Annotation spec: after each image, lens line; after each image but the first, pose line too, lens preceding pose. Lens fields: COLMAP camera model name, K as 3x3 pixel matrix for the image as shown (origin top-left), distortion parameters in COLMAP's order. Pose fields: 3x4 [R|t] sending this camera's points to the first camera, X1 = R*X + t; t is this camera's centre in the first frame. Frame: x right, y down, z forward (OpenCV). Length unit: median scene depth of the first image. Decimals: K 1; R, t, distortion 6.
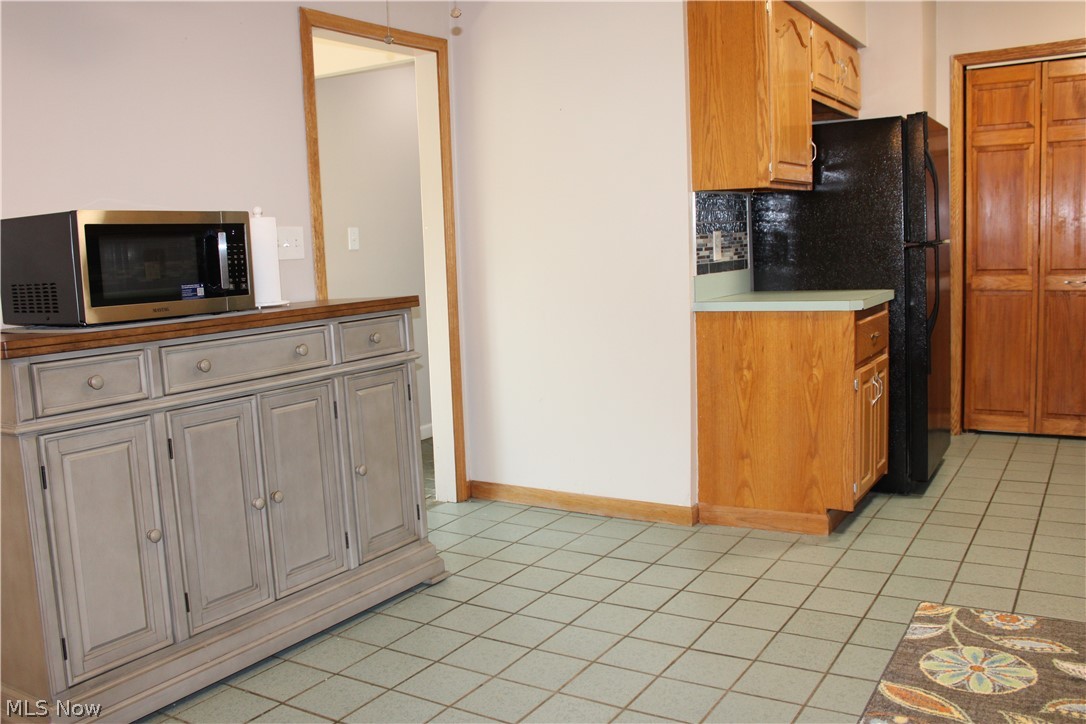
lens RADIAL K [[945.4, 0, 543.0], [0, 945.4, 362.0], [0, 0, 1]] dist [-0.152974, 0.158451]
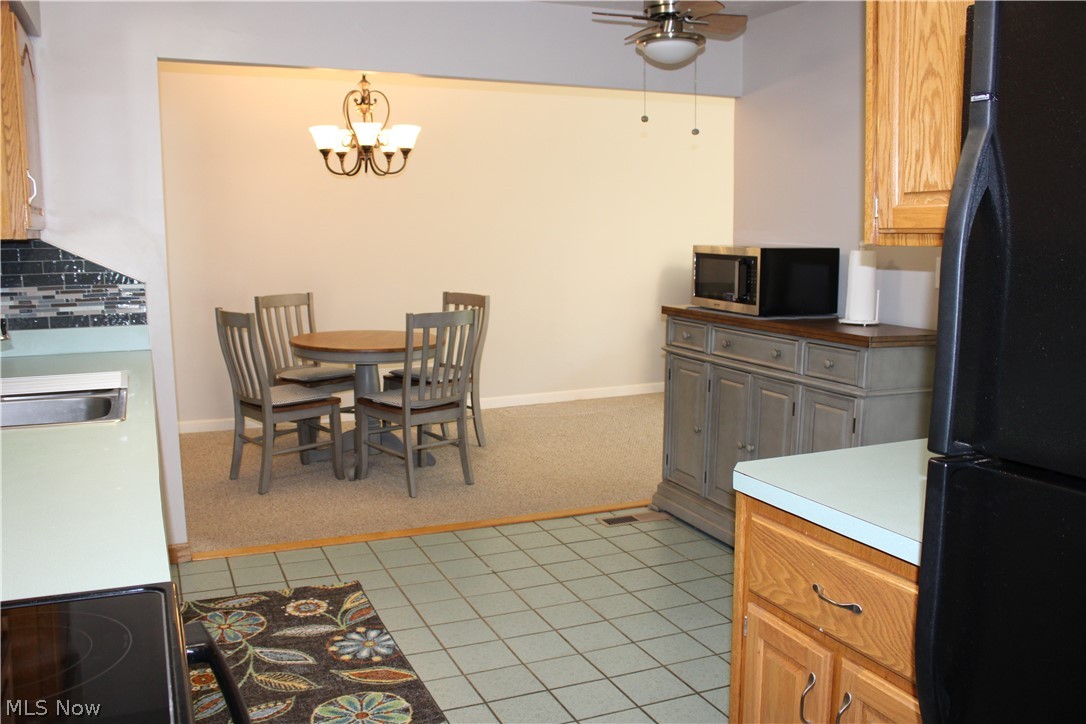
lens RADIAL K [[945.4, 0, 543.0], [0, 945.4, 362.0], [0, 0, 1]] dist [-0.152974, 0.158451]
pose [[-0.572383, 0.157125, -0.804791, 0.799034], [-0.073640, 0.967653, 0.241296, -0.236951], [0.816673, 0.197379, -0.542298, 1.155291]]
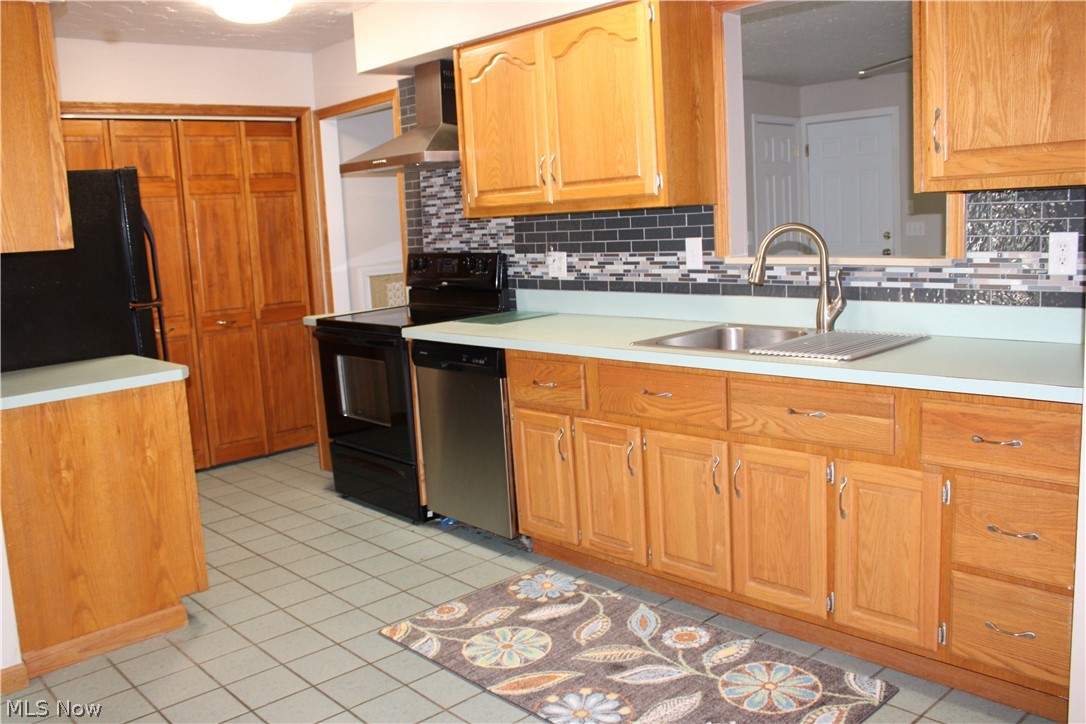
lens RADIAL K [[945.4, 0, 543.0], [0, 945.4, 362.0], [0, 0, 1]] dist [-0.152974, 0.158451]
pose [[0.280381, -0.117066, 0.952724, -0.438346], [0.163367, 0.983875, 0.072815, -0.078692], [-0.945885, 0.135227, 0.294984, 0.372612]]
